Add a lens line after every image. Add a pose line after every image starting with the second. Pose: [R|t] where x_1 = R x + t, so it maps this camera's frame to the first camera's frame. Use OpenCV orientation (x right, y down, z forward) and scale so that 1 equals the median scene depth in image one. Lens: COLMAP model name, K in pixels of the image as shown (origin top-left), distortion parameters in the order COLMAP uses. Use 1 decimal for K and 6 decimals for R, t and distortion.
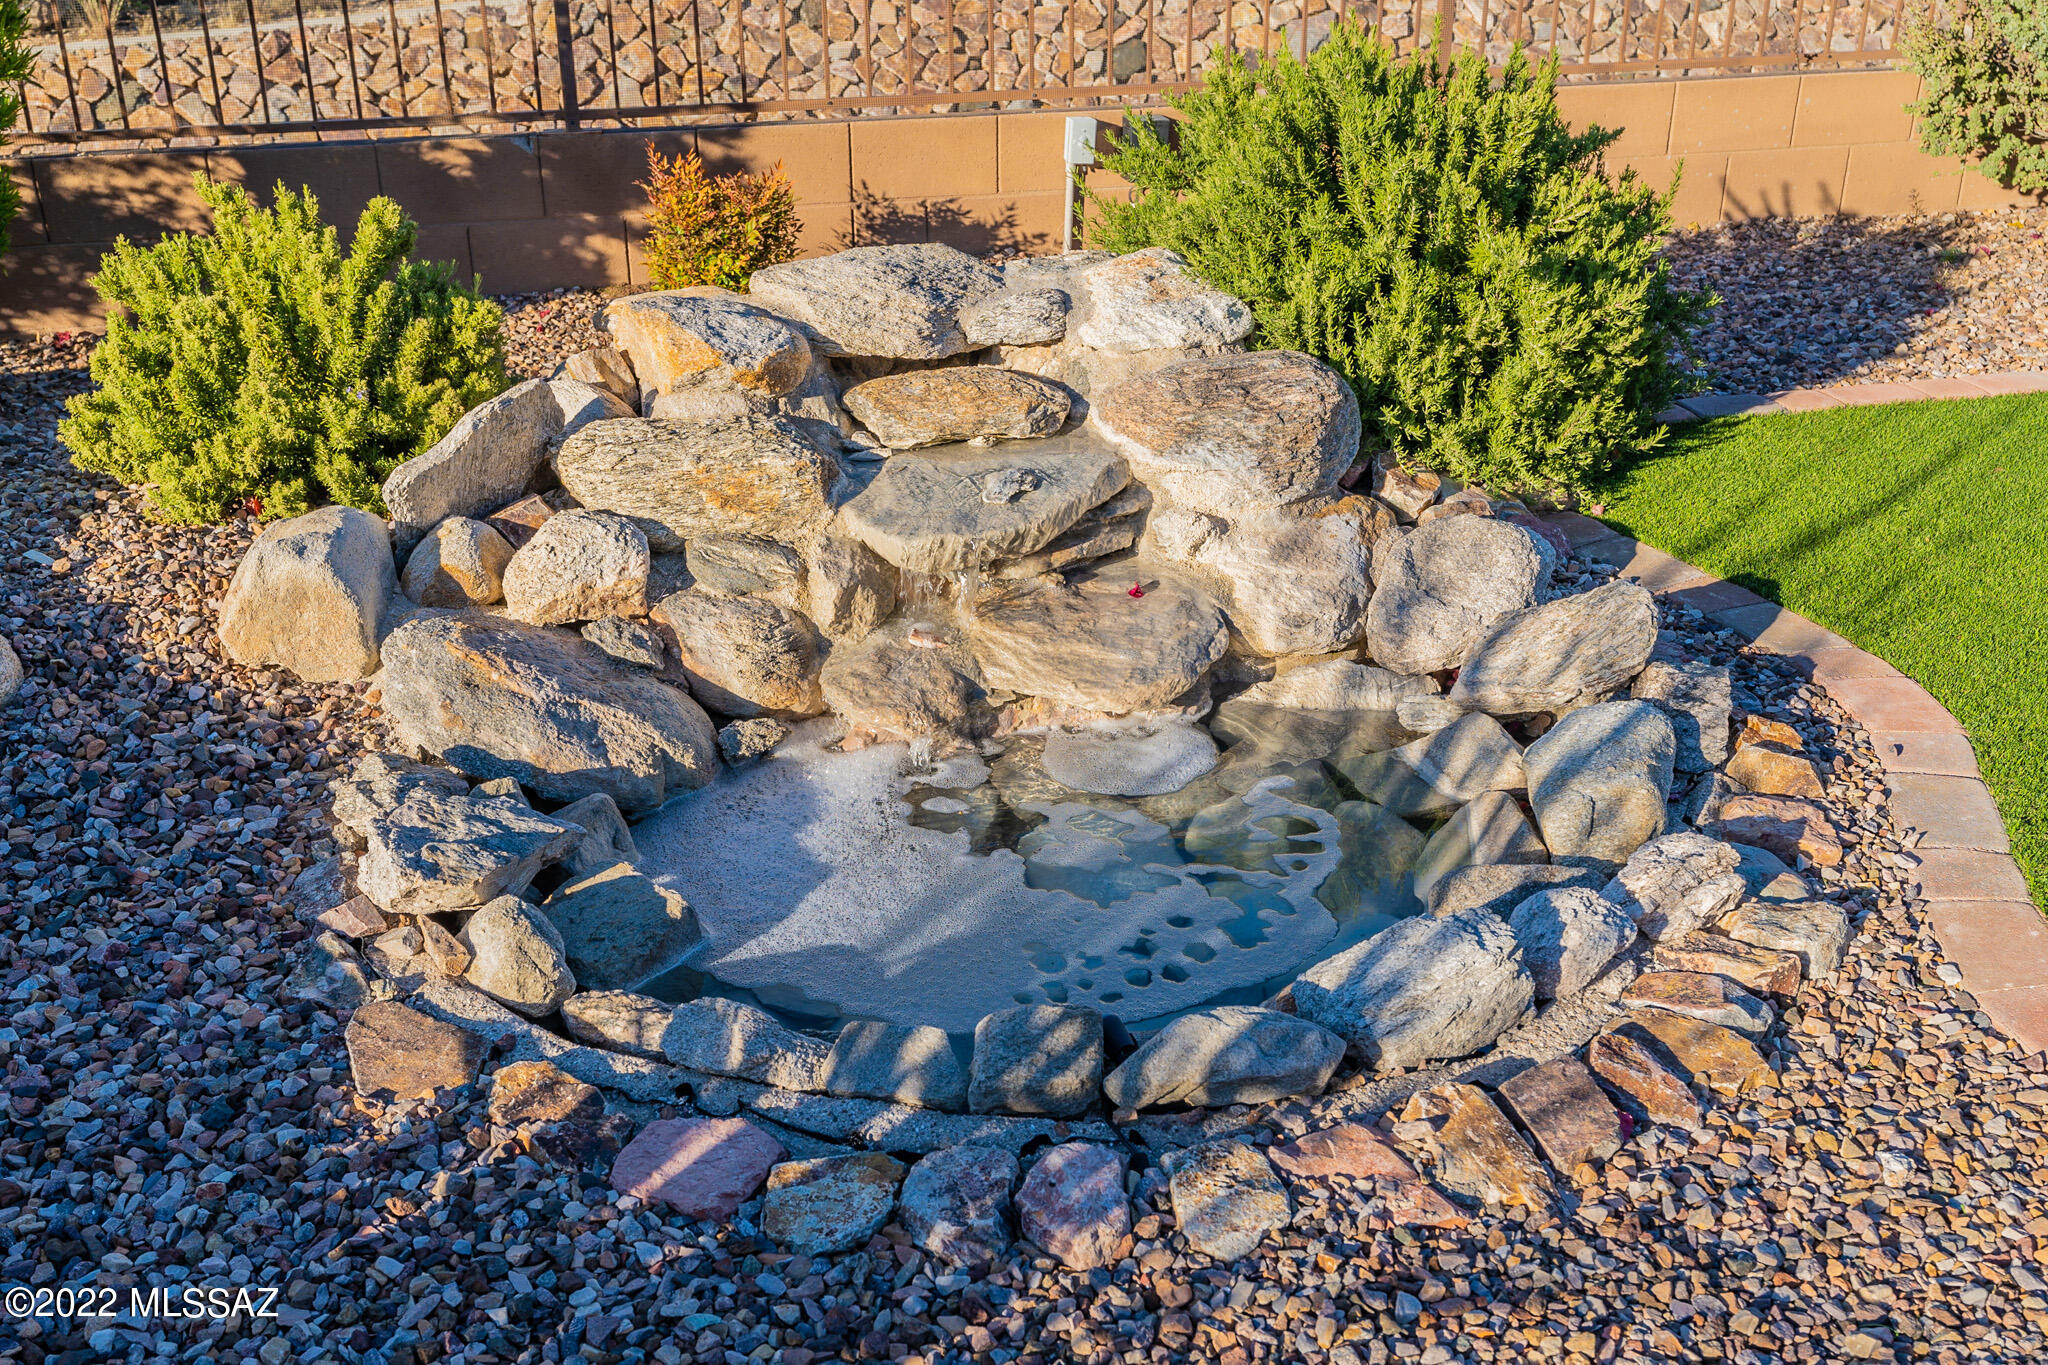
lens RADIAL K [[2073.0, 0, 1025.0], [0, 2073.0, 685.7], [0, 0, 1]] dist [-0.003031, 0.000000]
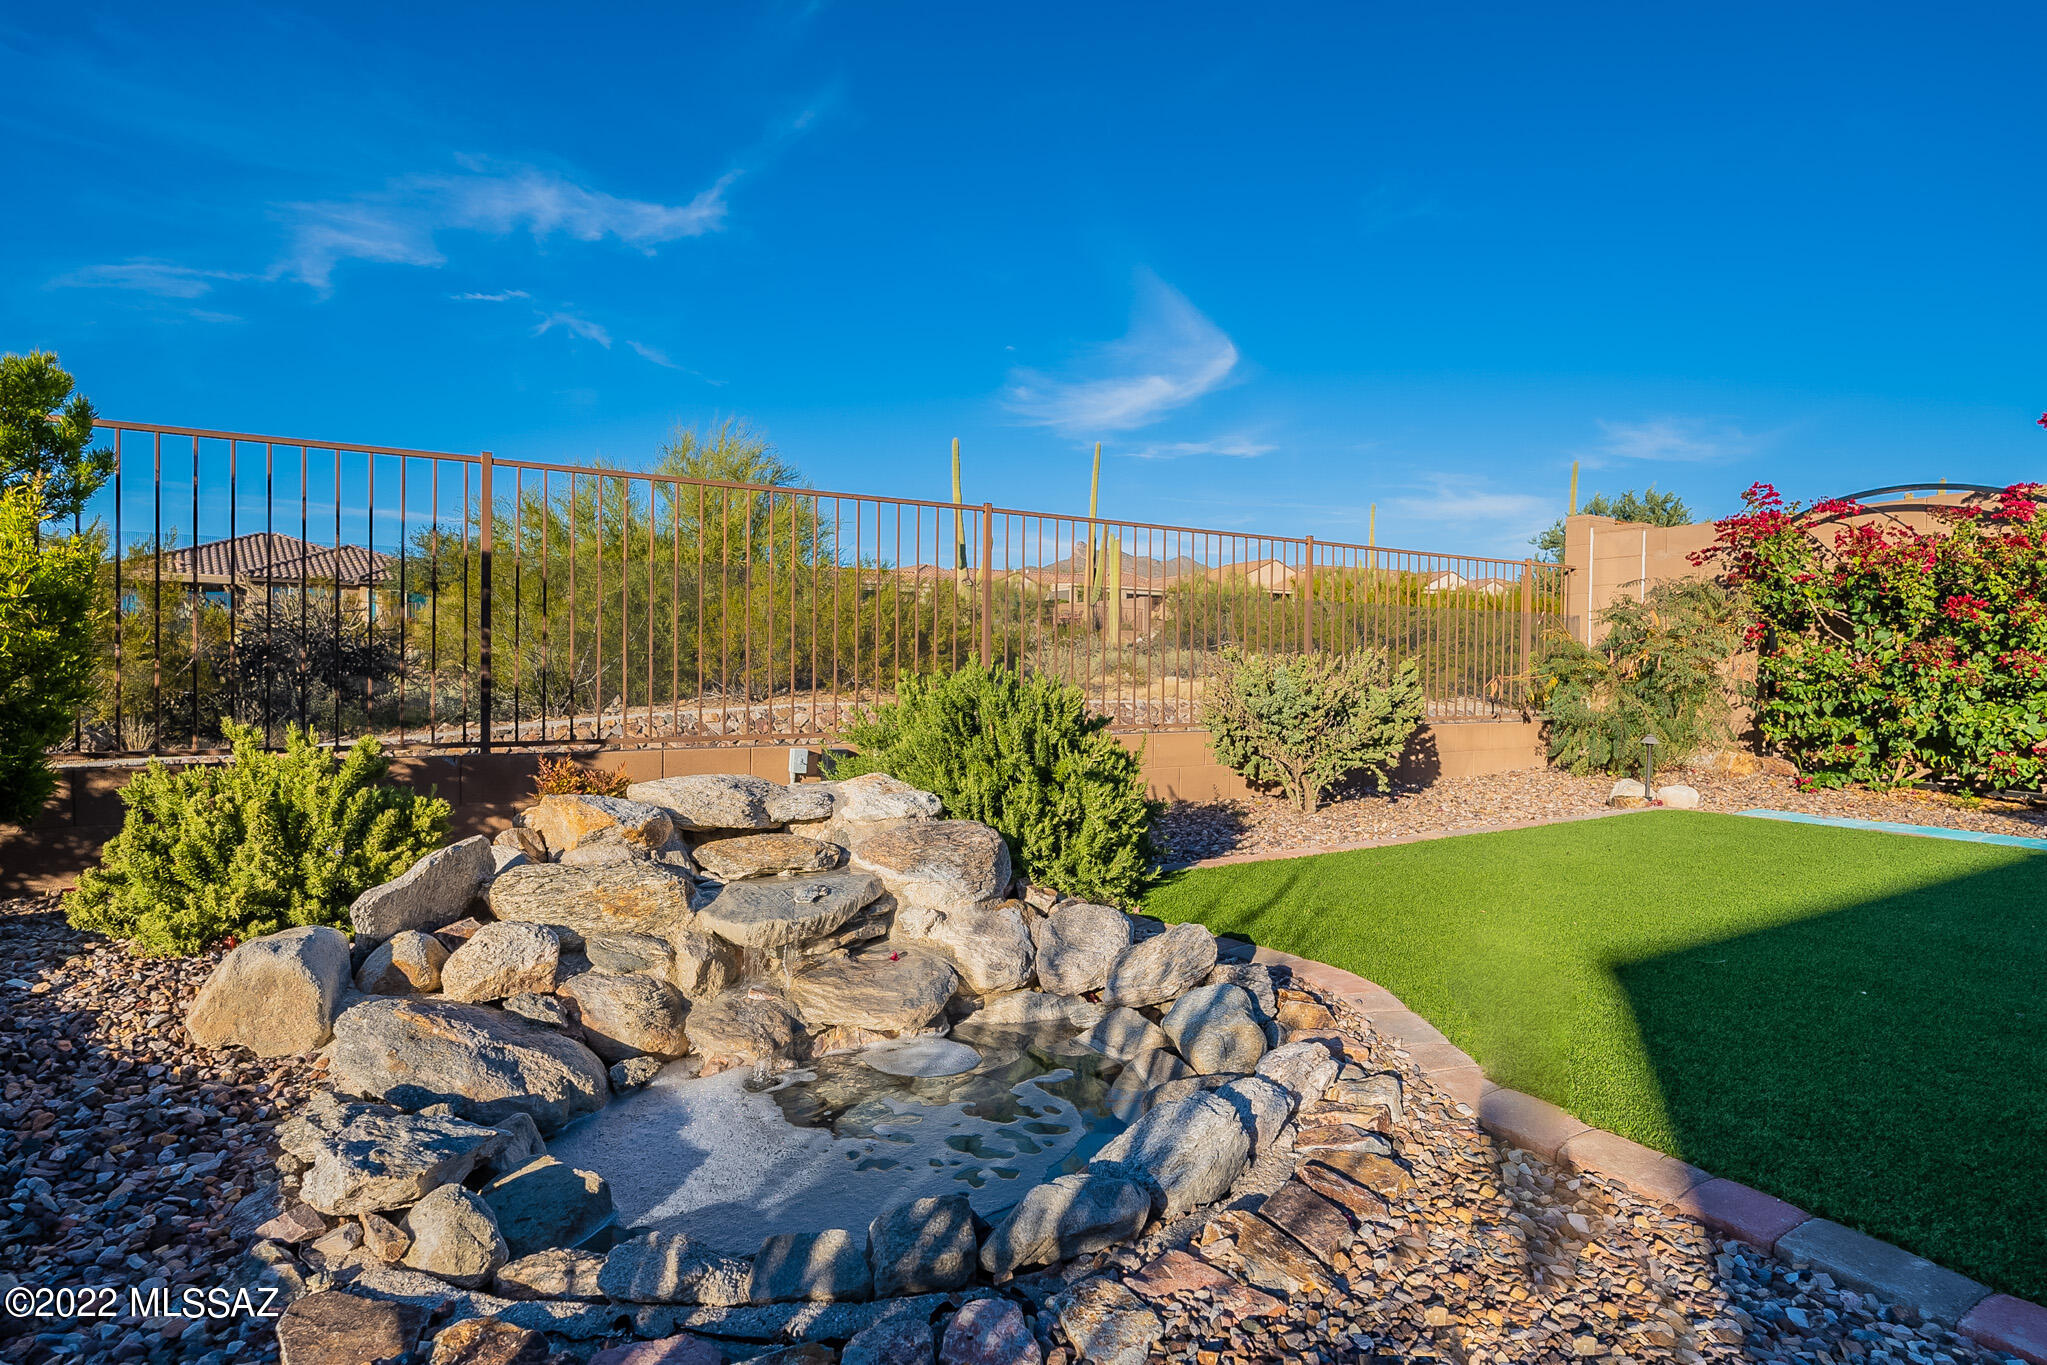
lens RADIAL K [[1020.9, 0, 1020.8], [0, 1020.9, 715.0], [0, 0, 1]] dist [-0.000382, -0.001613]
pose [[0.947880, 0.016807, 0.318185, -0.109518], [0.115217, 0.912955, -0.391457, 0.105197], [-0.297068, 0.407714, 0.863435, 0.240436]]
